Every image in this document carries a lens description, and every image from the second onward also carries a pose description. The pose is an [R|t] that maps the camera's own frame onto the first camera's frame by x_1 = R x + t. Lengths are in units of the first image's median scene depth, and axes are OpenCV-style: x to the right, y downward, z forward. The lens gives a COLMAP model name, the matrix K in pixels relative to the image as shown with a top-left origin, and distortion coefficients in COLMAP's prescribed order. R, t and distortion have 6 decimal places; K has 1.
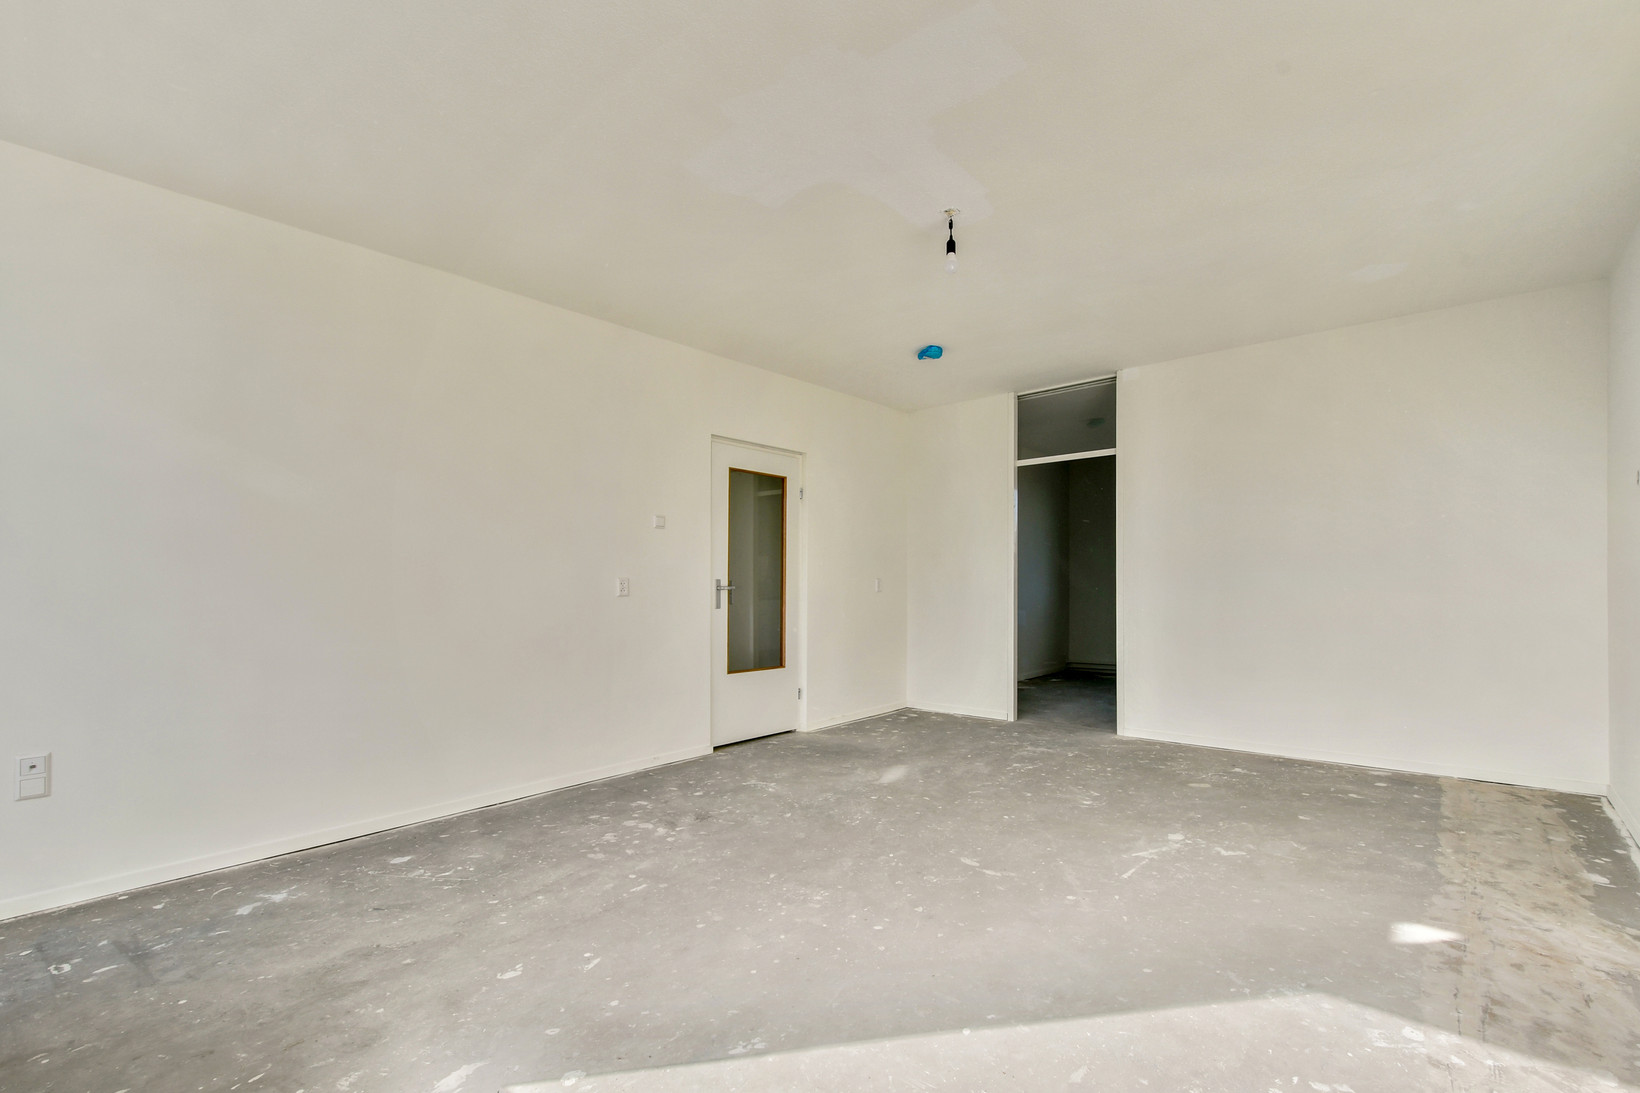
lens RADIAL K [[768.3, 0, 819.8], [0, 768.3, 583.8], [0, 0, 1]] dist [0.019703, -0.000335]
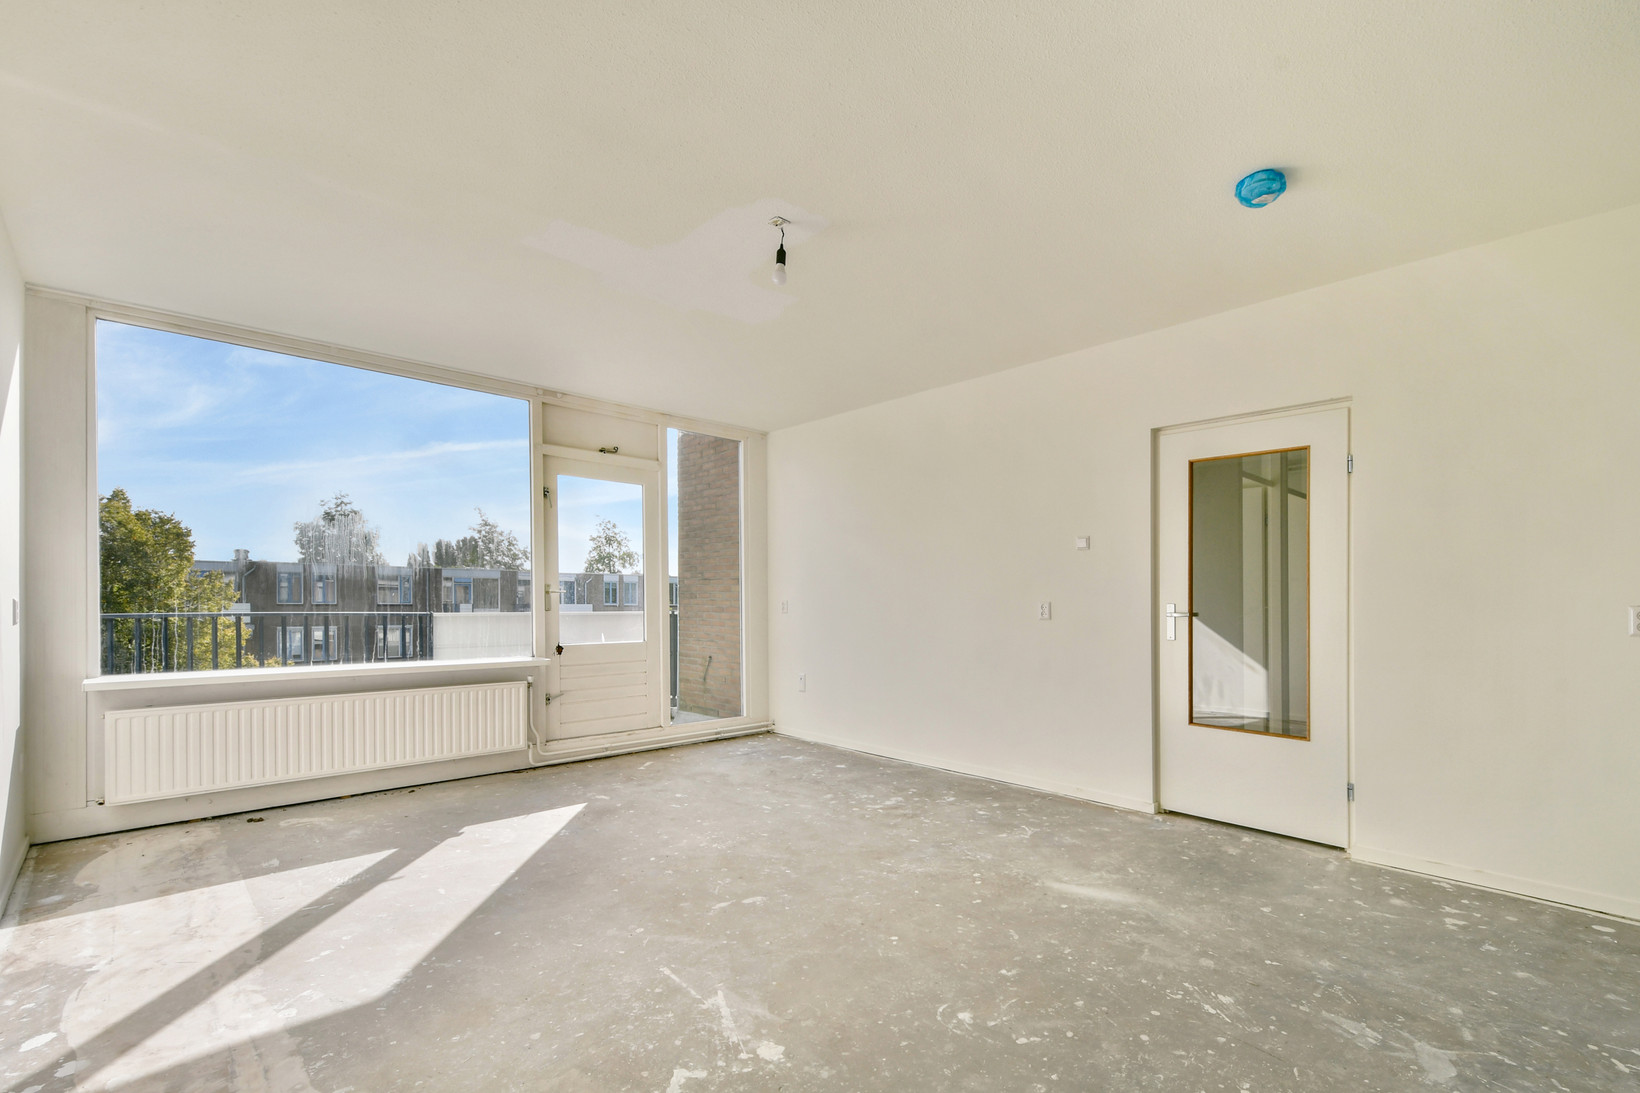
lens RADIAL K [[742.7, 0, 852.5], [0, 742.7, 603.3], [0, 0, 1]] dist [0.012443, -0.000173]
pose [[-0.110357, 0.010192, -0.993840, 0.870646], [-0.004059, 0.999934, 0.010705, -0.017636], [0.993884, 0.005215, -0.110308, 0.963121]]
